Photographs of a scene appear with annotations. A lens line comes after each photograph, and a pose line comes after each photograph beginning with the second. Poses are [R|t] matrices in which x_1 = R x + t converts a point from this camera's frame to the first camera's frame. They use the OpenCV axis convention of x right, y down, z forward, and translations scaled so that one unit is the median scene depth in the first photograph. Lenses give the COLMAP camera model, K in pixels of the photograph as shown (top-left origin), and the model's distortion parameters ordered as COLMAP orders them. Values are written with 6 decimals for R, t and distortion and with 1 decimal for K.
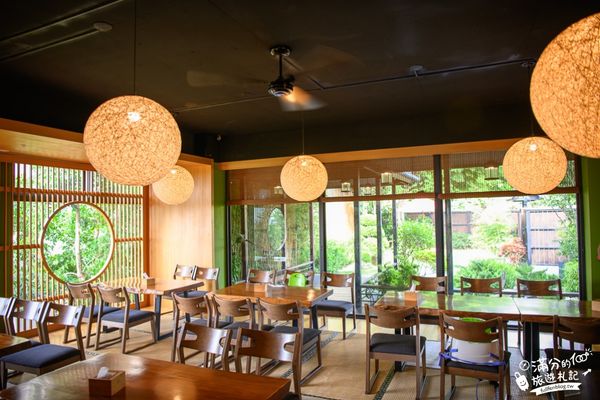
lens RADIAL K [[434.2, 0, 300.0], [0, 434.2, 200.0], [0, 0, 1]] dist [0.000970, 0.000202]
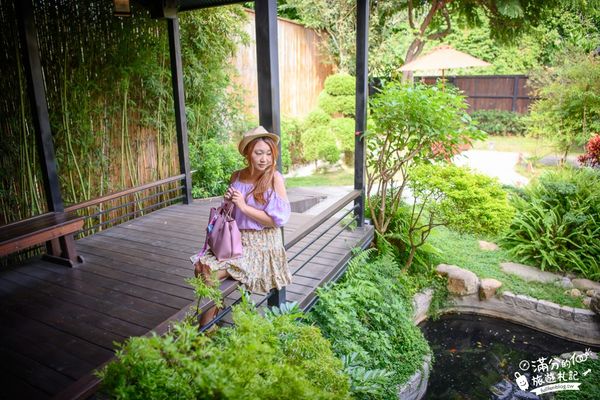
lens RADIAL K [[434.2, 0, 300.0], [0, 434.2, 200.0], [0, 0, 1]] dist [0.000970, 0.000202]
pose [[0.999335, 0.022951, -0.028349, 0.108679], [-0.013564, 0.955322, 0.295255, 0.021213], [0.033858, -0.294674, 0.954998, 0.379152]]
